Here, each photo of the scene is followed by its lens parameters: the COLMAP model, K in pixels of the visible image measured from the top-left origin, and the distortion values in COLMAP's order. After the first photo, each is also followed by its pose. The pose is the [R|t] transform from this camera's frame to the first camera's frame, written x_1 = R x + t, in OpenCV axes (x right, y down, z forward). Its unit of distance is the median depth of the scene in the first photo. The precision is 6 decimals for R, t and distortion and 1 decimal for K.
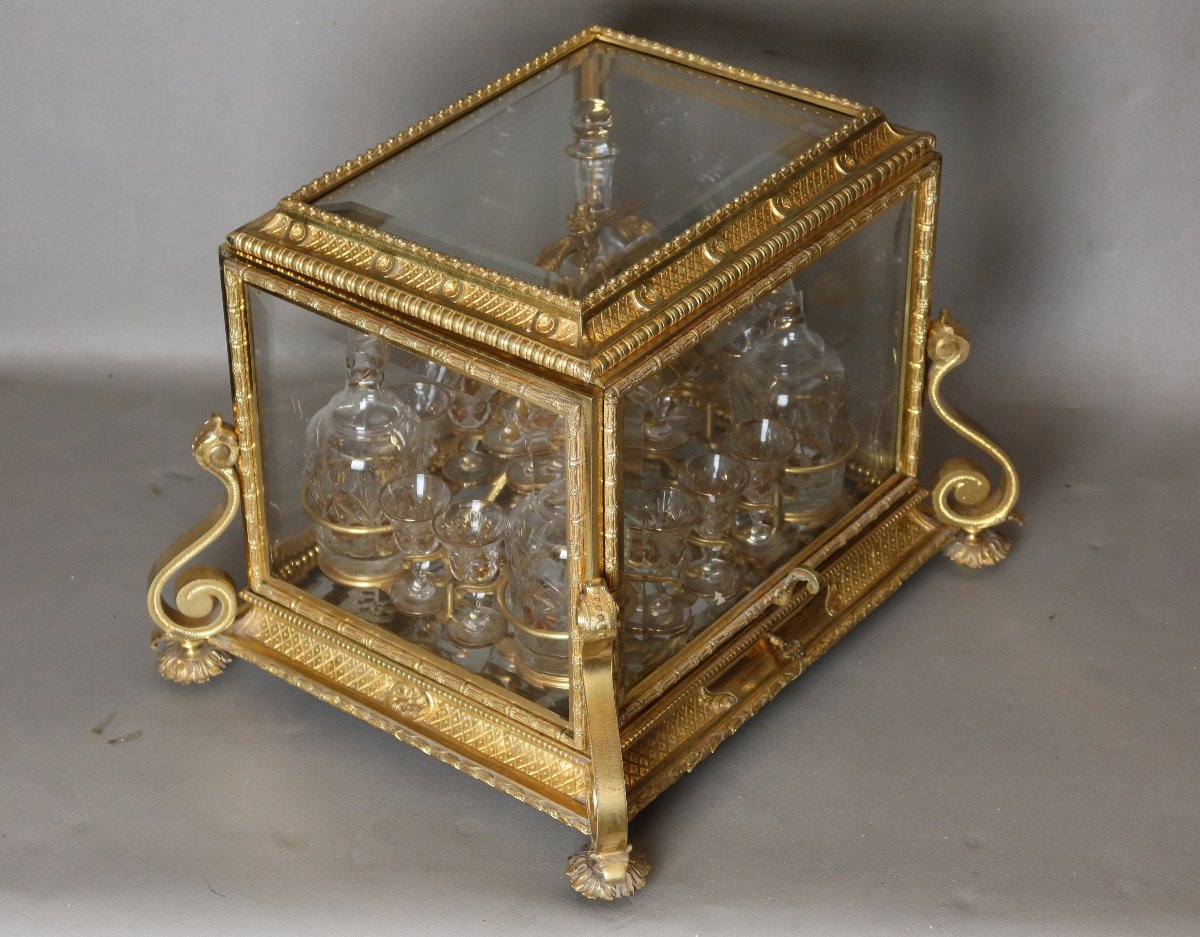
lens RADIAL K [[2862.2, 0, 592.0], [0, 2862.2, 467.9], [0, 0, 1]] dist [0.008634, 0.000000]
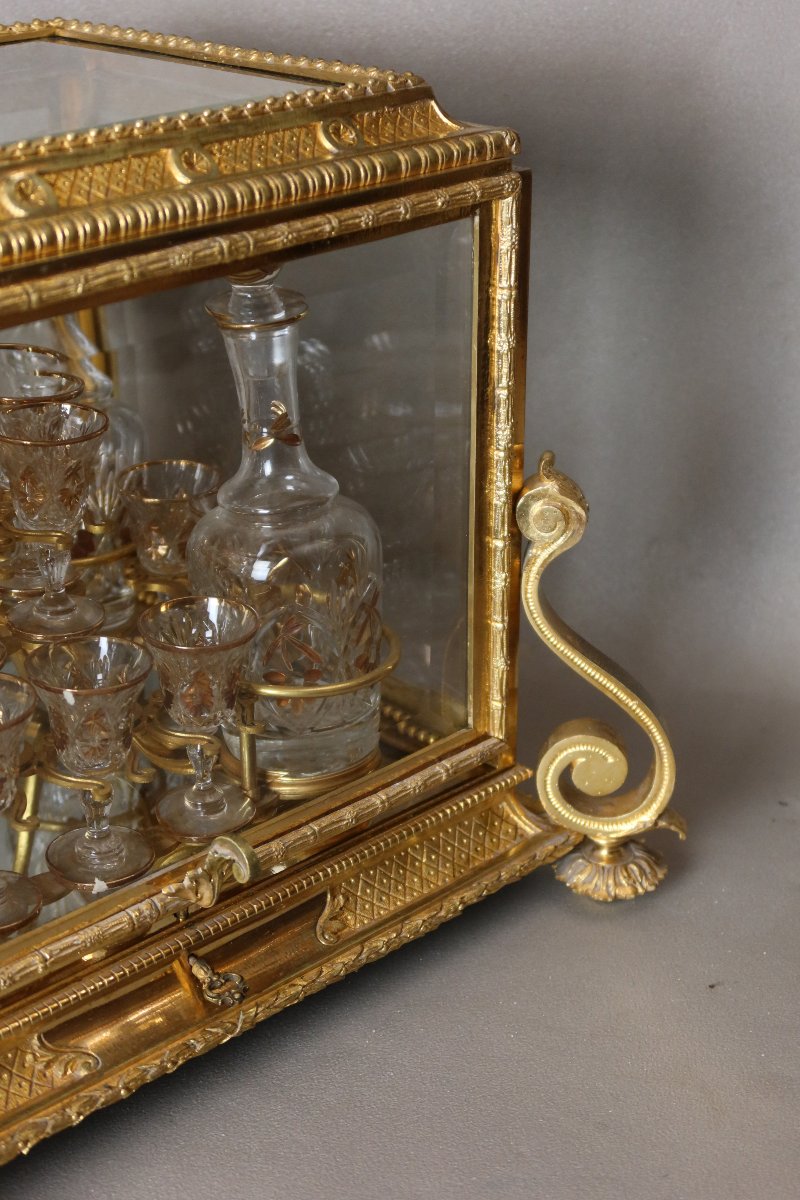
lens RADIAL K [[2143.0, 0, 436.0], [0, 2143.0, 600.8], [0, 0, 1]] dist [-0.016432, 0.000000]
pose [[0.992271, 0.061867, -0.107571, 0.156527], [-0.079730, 0.982104, -0.170629, 0.057906], [0.095089, 0.177887, 0.979446, 0.574360]]
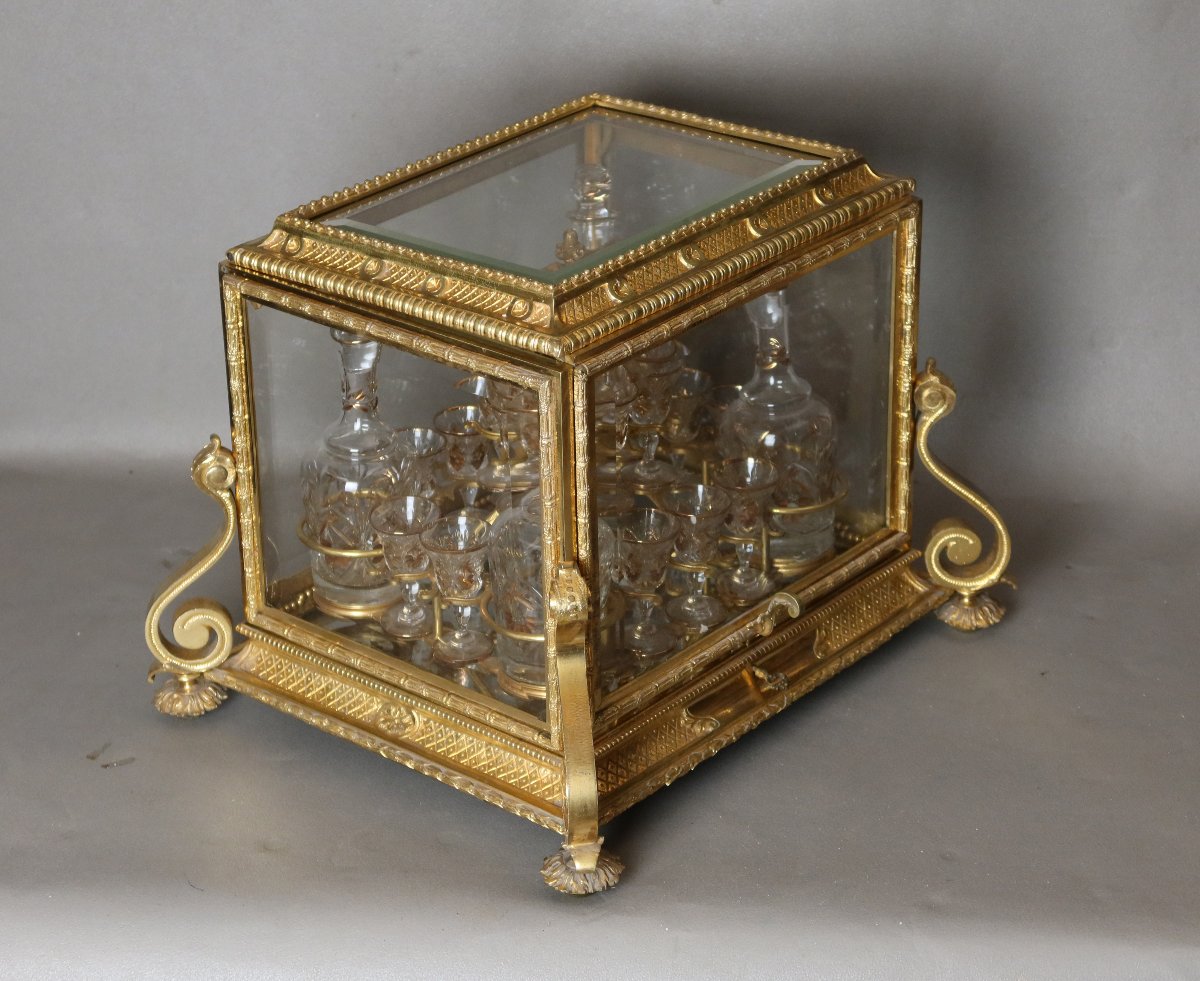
lens RADIAL K [[3029.8, 0, 607.9], [0, 3029.8, 481.8], [0, 0, 1]] dist [0.028919, 0.000000]
pose [[0.999213, 0.008266, -0.038802, 0.052144], [-0.013824, 0.989299, -0.145245, 0.152286], [0.037186, 0.145667, 0.988635, -0.071647]]
